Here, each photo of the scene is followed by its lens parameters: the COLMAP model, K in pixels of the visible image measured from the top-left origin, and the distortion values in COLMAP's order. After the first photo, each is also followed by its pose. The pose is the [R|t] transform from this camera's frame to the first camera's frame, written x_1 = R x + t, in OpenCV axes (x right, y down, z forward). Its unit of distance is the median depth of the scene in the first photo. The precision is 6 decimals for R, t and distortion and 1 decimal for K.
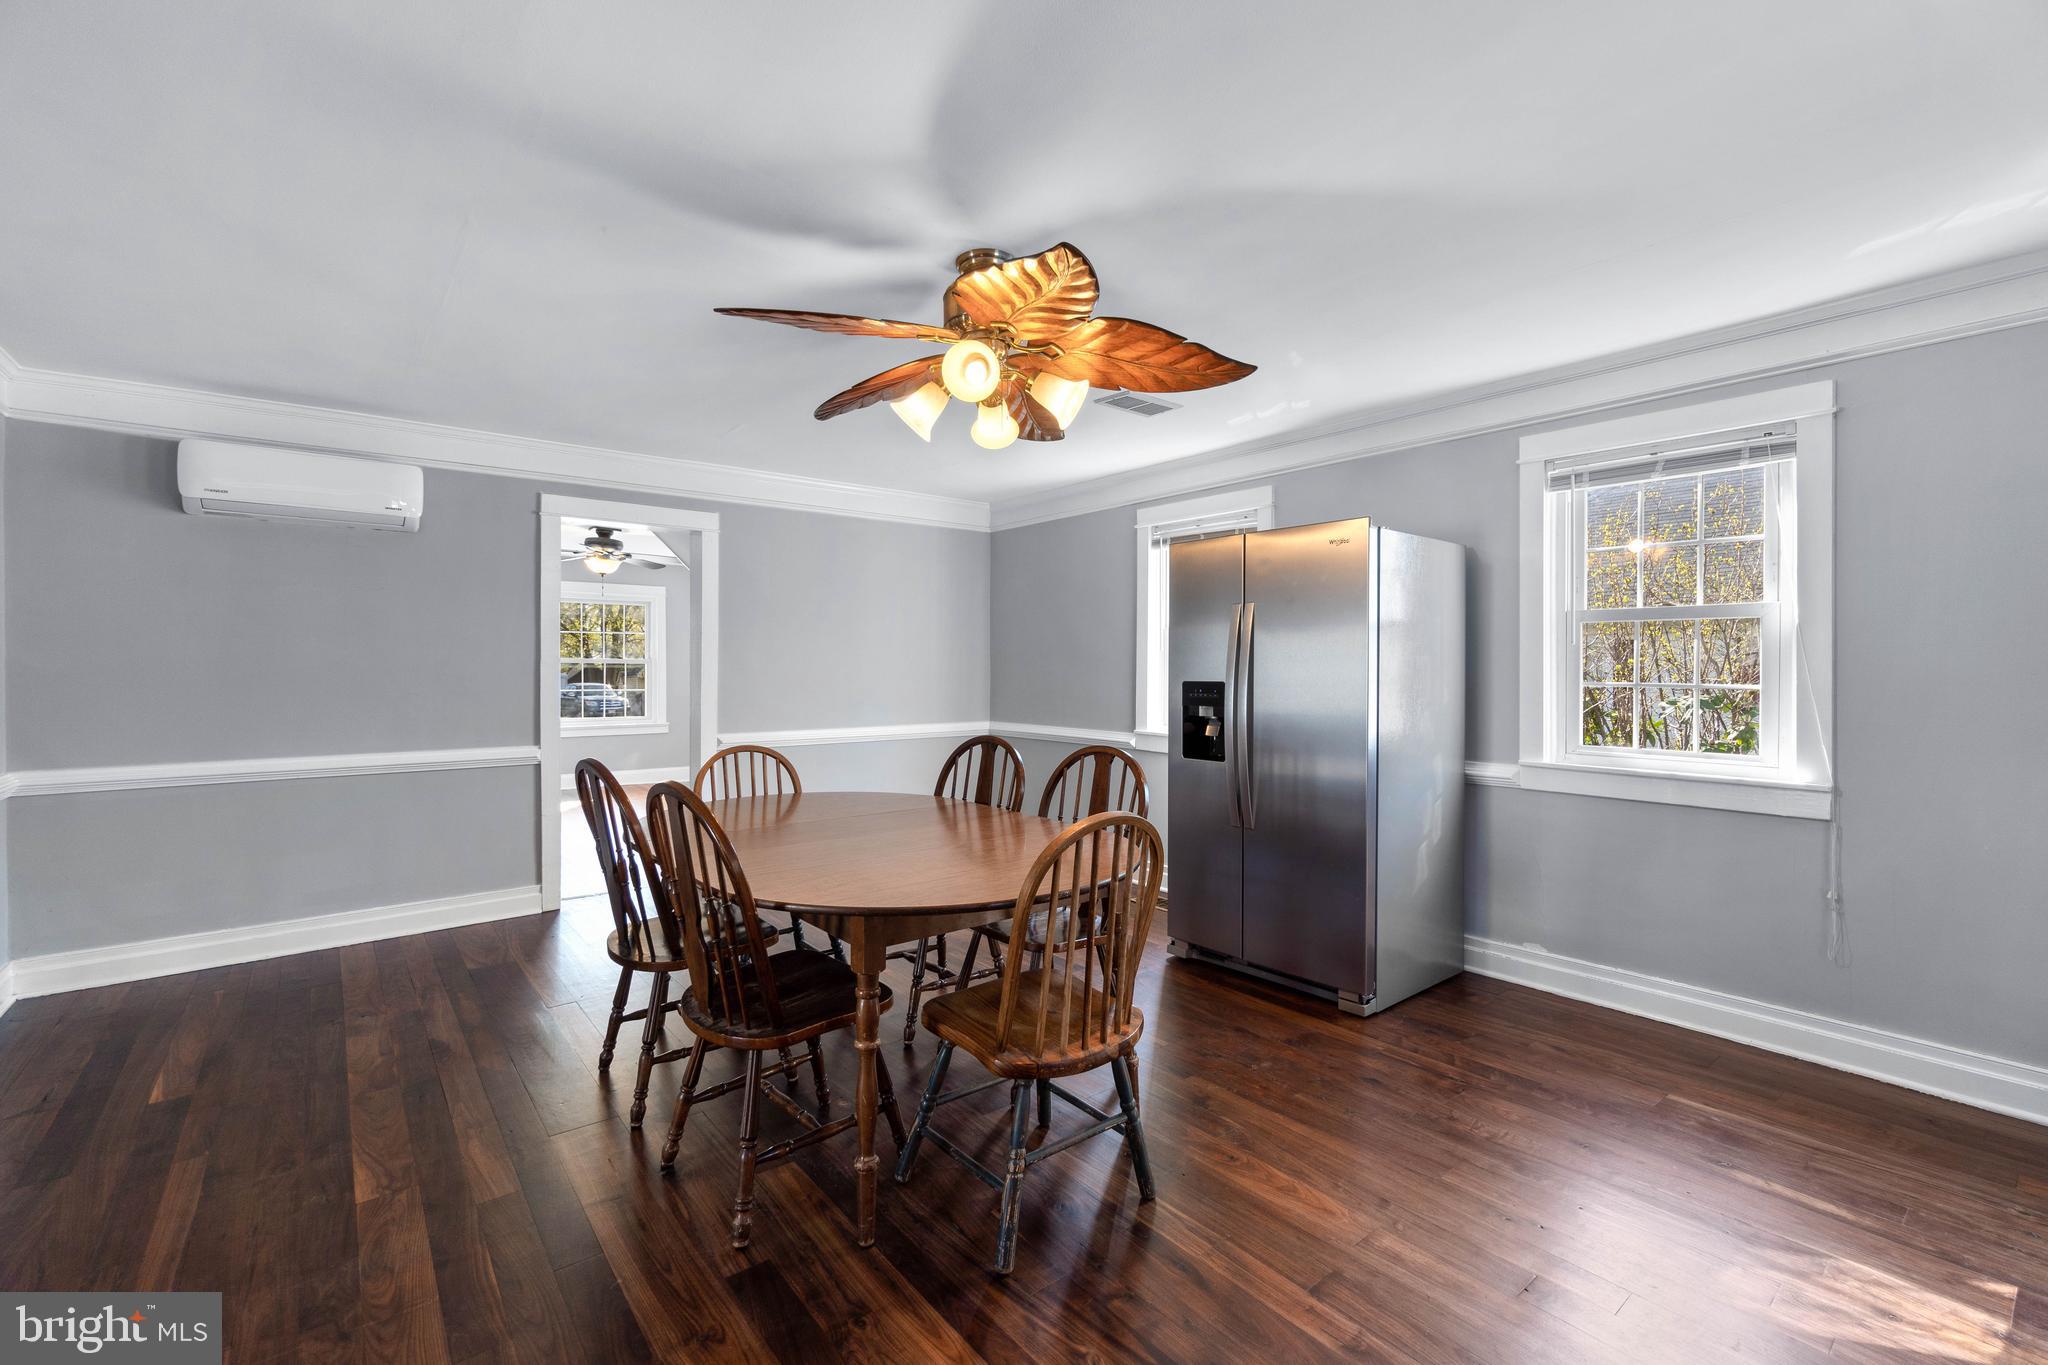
lens RADIAL K [[885.9, 0, 1012.0], [0, 885.9, 669.7], [0, 0, 1]] dist [-0.007739, 0.002731]
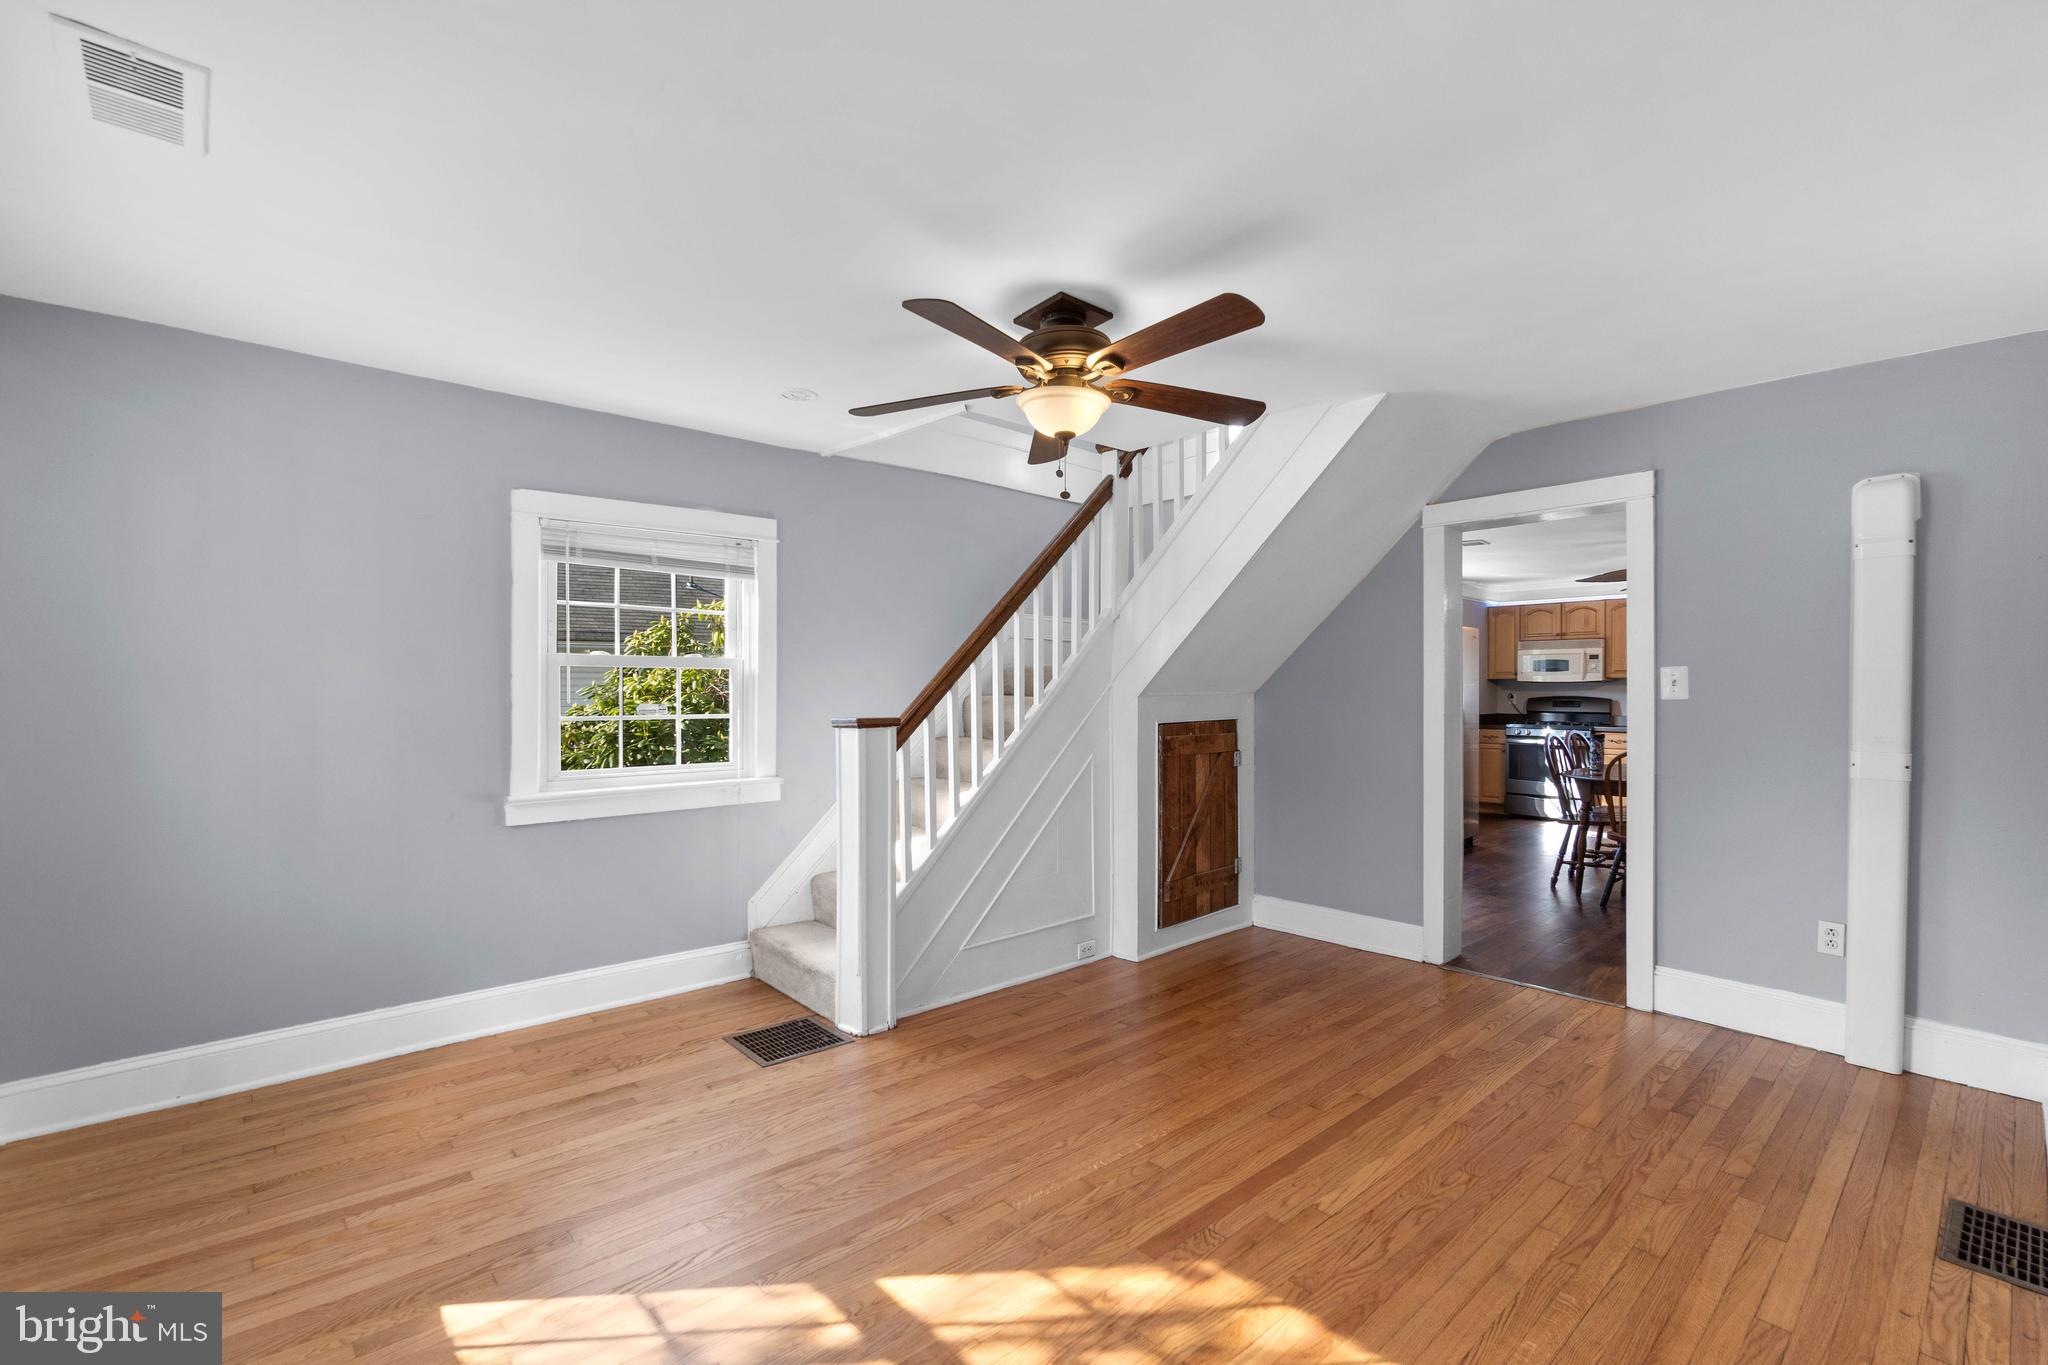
lens RADIAL K [[885.9, 0, 1016.3], [0, 885.9, 706.4], [0, 0, 1]] dist [-0.007739, 0.002731]
pose [[-0.091027, 0.003691, 0.995842, -1.880556], [-0.003806, 0.999985, -0.004054, 0.060700], [-0.995841, -0.004159, -0.091011, 2.571690]]
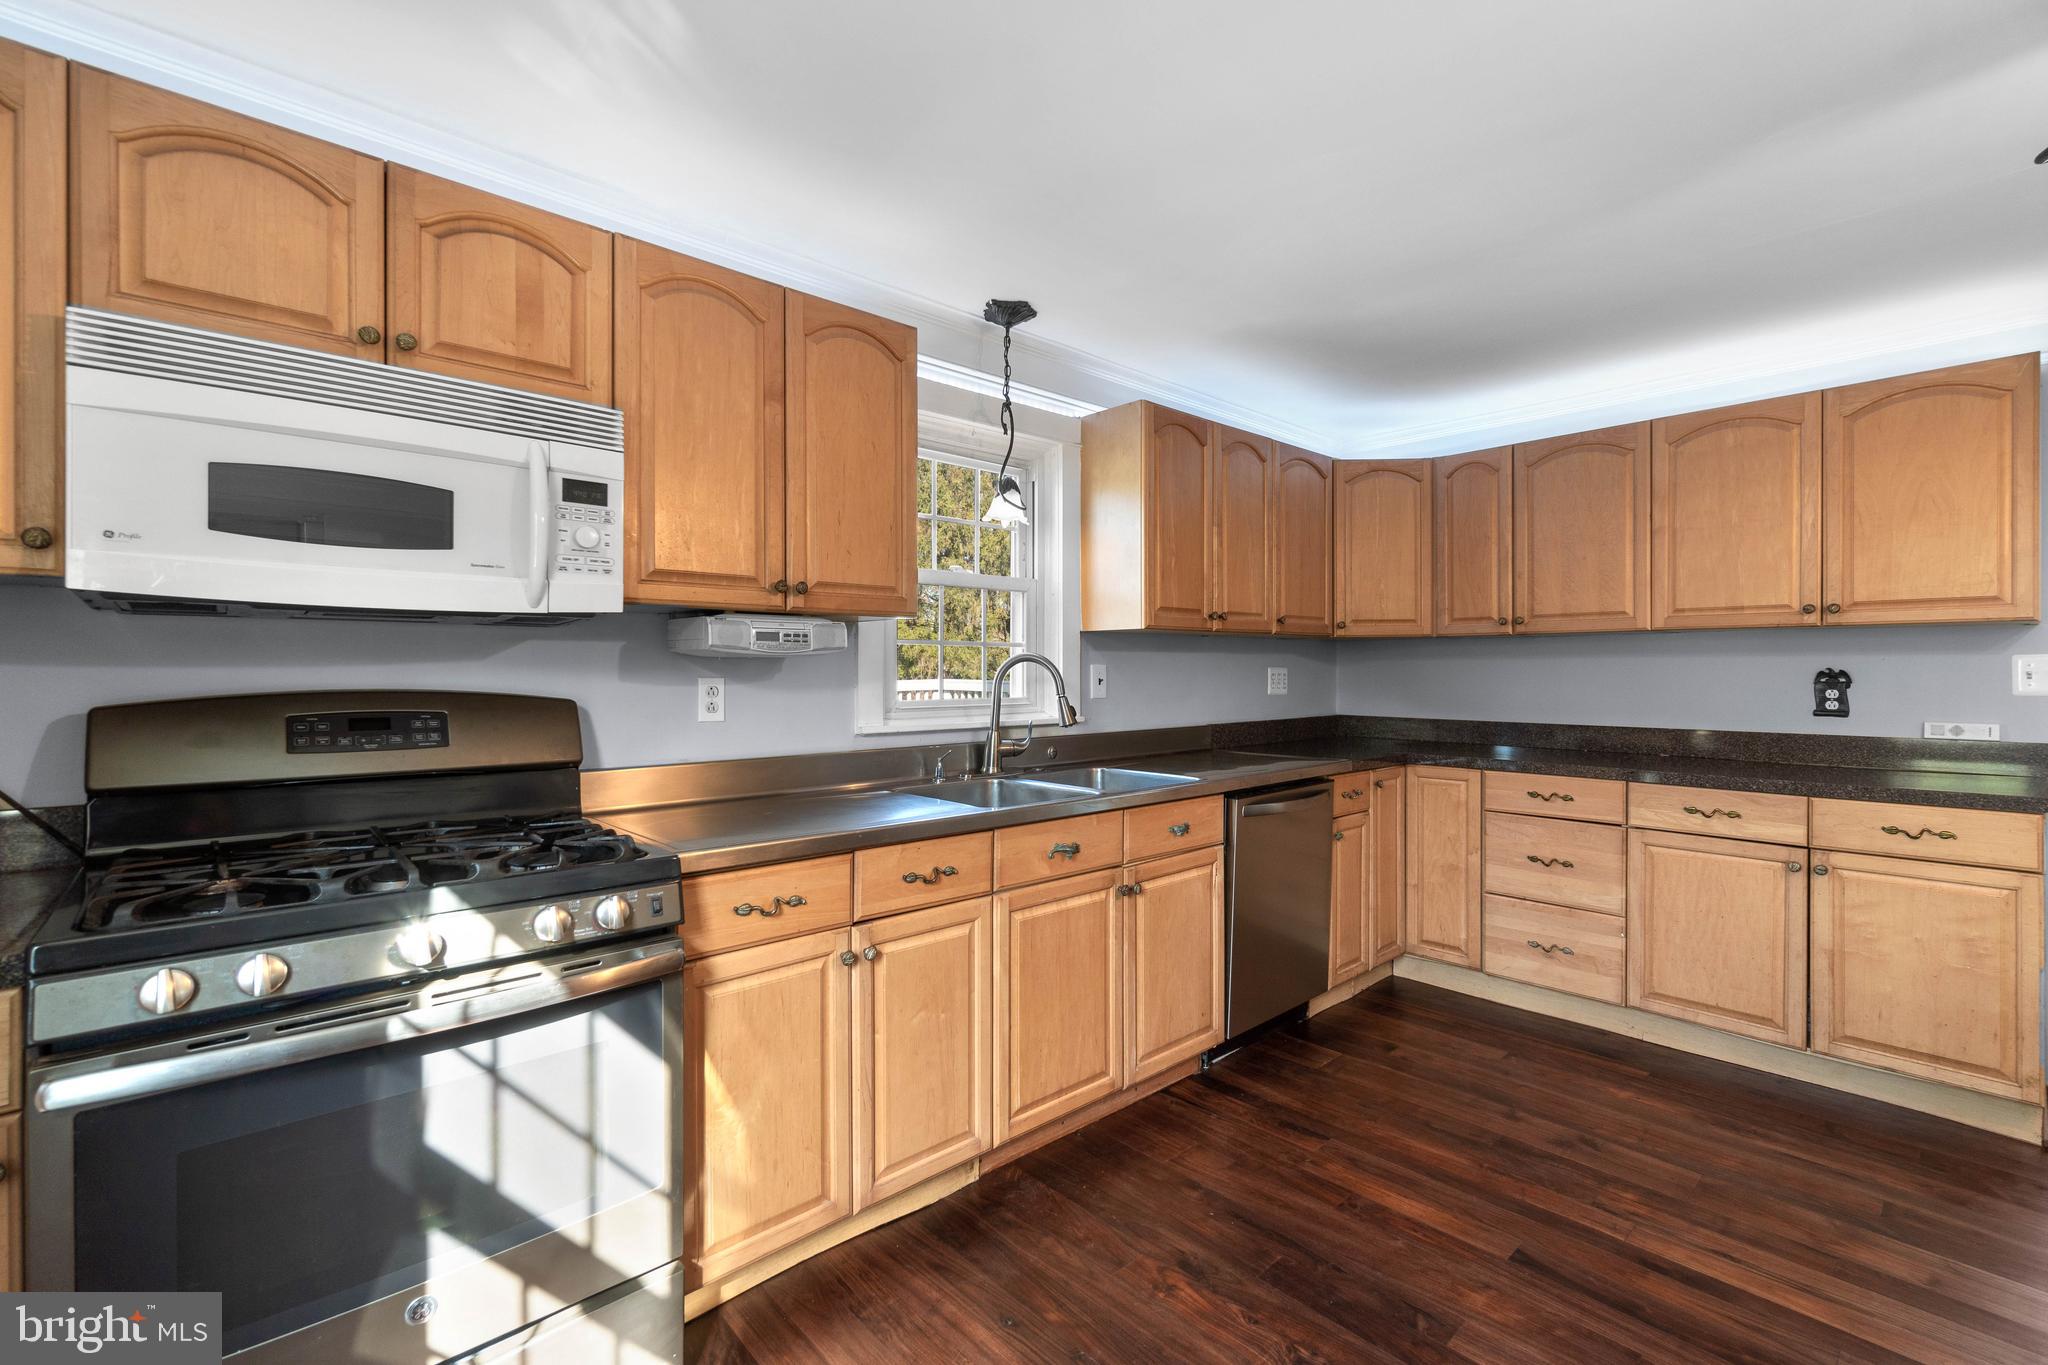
lens RADIAL K [[885.9, 0, 1009.9], [0, 885.9, 679.7], [0, 0, 1]] dist [-0.007739, 0.002731]
pose [[-0.998031, 0.002078, -0.062687, 0.608875], [0.001484, 0.999954, 0.009522, -0.004020], [0.062704, 0.009411, -0.997988, 1.005825]]
